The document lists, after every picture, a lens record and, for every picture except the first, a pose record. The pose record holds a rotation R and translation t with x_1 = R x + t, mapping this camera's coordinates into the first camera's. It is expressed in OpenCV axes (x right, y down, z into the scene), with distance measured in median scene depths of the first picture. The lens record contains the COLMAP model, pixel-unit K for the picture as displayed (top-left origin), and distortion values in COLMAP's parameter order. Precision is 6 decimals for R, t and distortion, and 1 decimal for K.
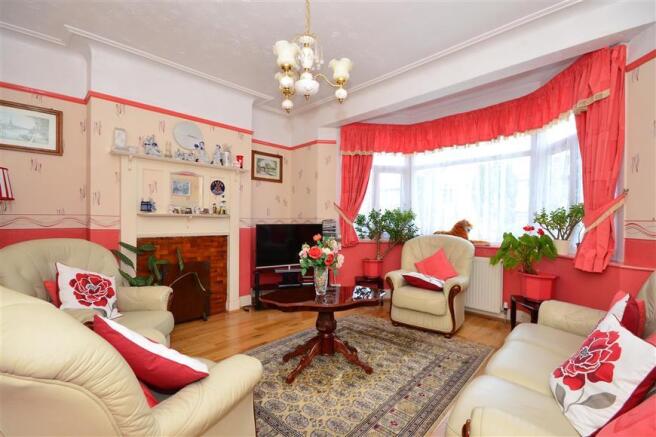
lens RADIAL K [[292.8, 0, 328.5], [0, 292.8, 219.8], [0, 0, 1]] dist [0.000636, -0.004662]
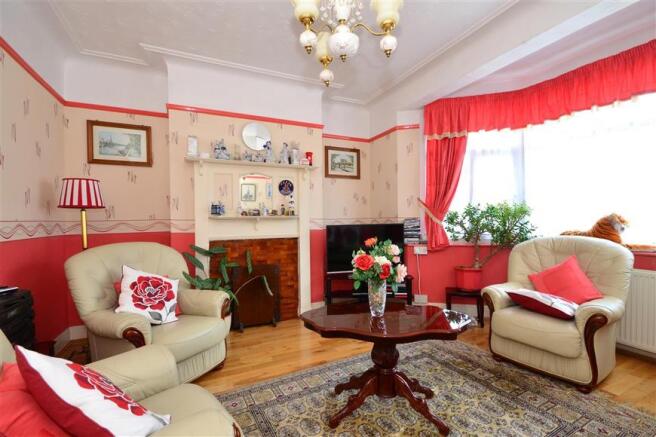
lens RADIAL K [[292.8, 0, 328.2], [0, 292.8, 222.0], [0, 0, 1]] dist [0.000636, -0.004662]
pose [[0.940079, -0.019620, -0.340391, 0.090553], [0.022642, 0.999732, 0.004909, 0.000553], [0.340204, -0.012322, 0.940271, 0.177169]]
